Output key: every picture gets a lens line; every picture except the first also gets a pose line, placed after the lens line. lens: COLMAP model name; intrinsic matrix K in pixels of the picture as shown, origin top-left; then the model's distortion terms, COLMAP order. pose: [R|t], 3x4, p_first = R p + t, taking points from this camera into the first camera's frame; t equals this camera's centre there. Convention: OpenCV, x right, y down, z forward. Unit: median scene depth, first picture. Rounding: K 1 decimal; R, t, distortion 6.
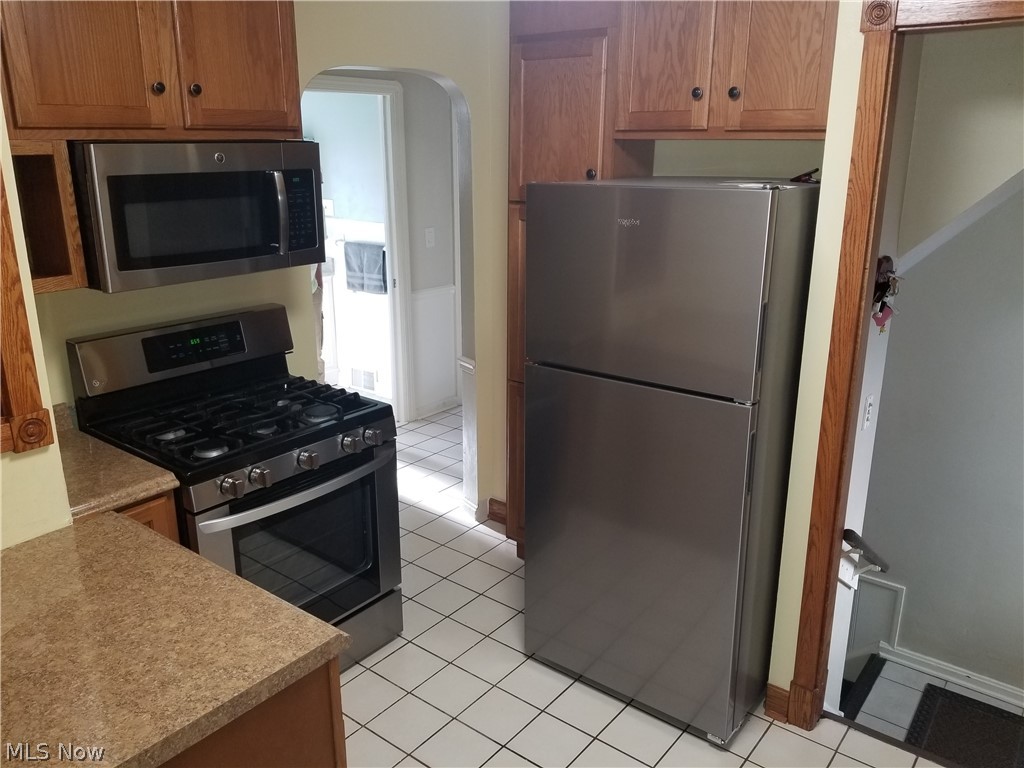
lens RADIAL K [[800.5, 0, 512.0], [0, 800.5, 384.0], [0, 0, 1]] dist [-0.001354, -0.005010]
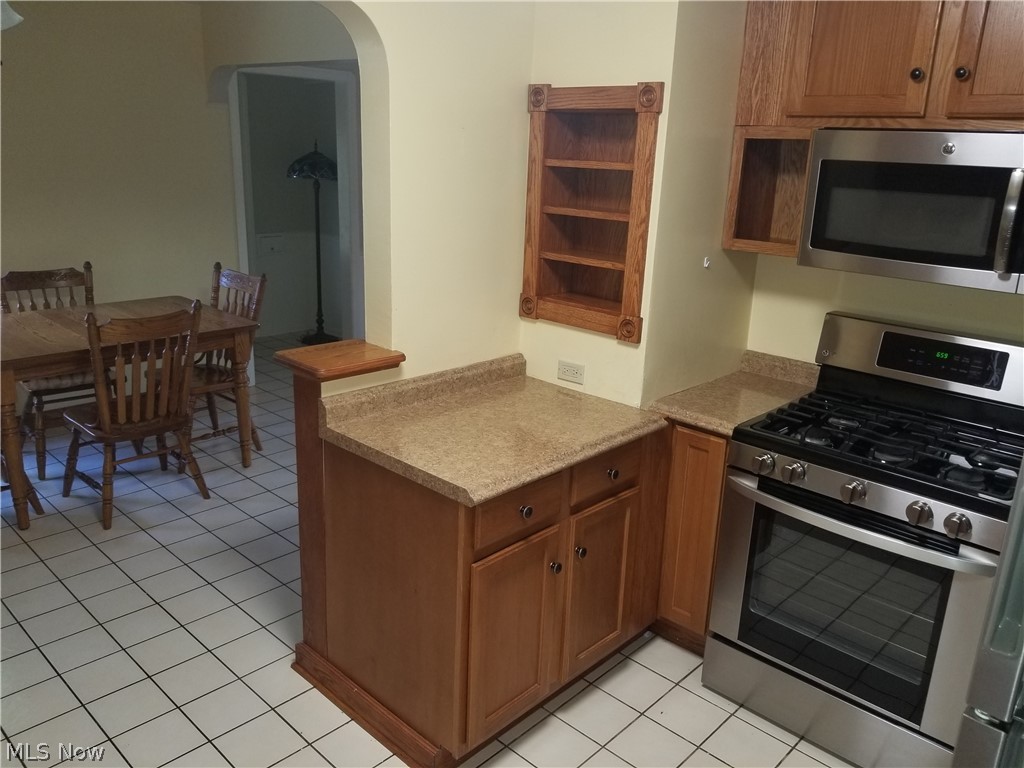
lens RADIAL K [[800.5, 0, 512.0], [0, 800.5, 384.0], [0, 0, 1]] dist [-0.001354, -0.005010]
pose [[-0.089829, 0.282881, -0.954939, 0.661424], [-0.326291, 0.897541, 0.296571, -0.169423], [0.940991, 0.338229, 0.011676, 0.687852]]
